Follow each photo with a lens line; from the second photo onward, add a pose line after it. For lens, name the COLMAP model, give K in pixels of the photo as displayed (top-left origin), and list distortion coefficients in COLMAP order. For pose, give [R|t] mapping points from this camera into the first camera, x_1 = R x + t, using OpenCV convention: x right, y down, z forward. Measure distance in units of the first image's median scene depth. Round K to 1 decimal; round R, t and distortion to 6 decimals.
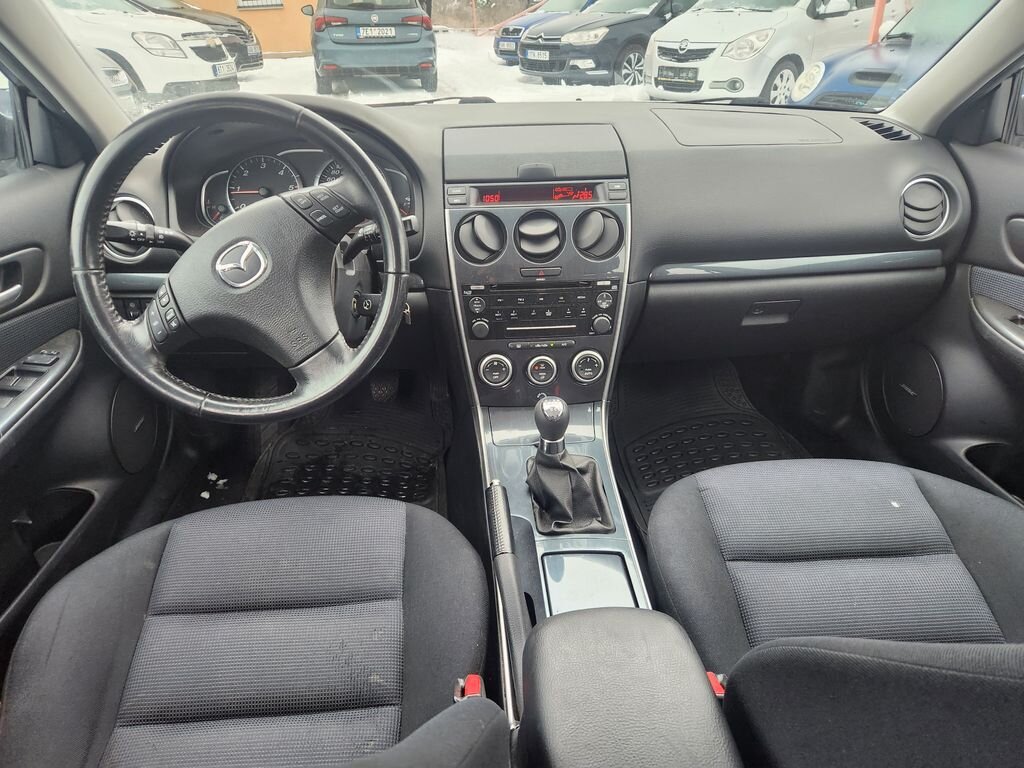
lens RADIAL K [[673.4, 0, 511.1], [0, 673.4, 378.4], [0, 0, 1]] dist [0.067060, -0.051466]
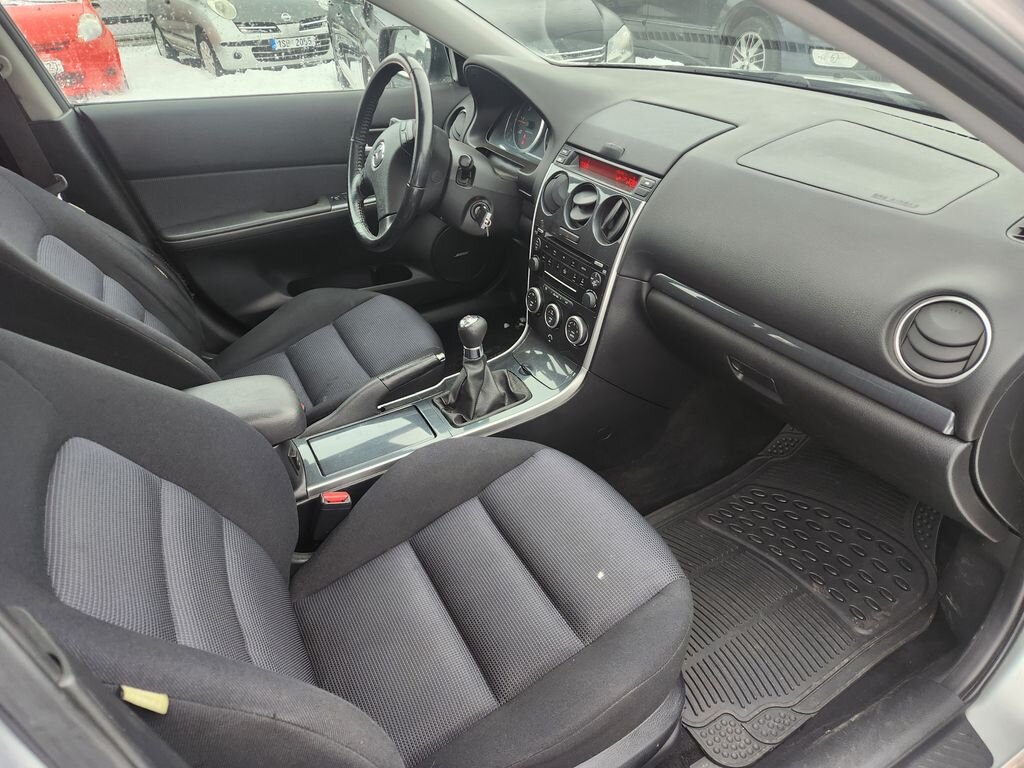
lens RADIAL K [[673.4, 0, 511.1], [0, 673.4, 378.4], [0, 0, 1]] dist [0.067060, -0.051466]
pose [[0.435793, 0.485117, -0.758120, 0.987720], [-0.413891, 0.855982, 0.309821, -0.260879], [0.799237, 0.178761, 0.573816, 0.290020]]
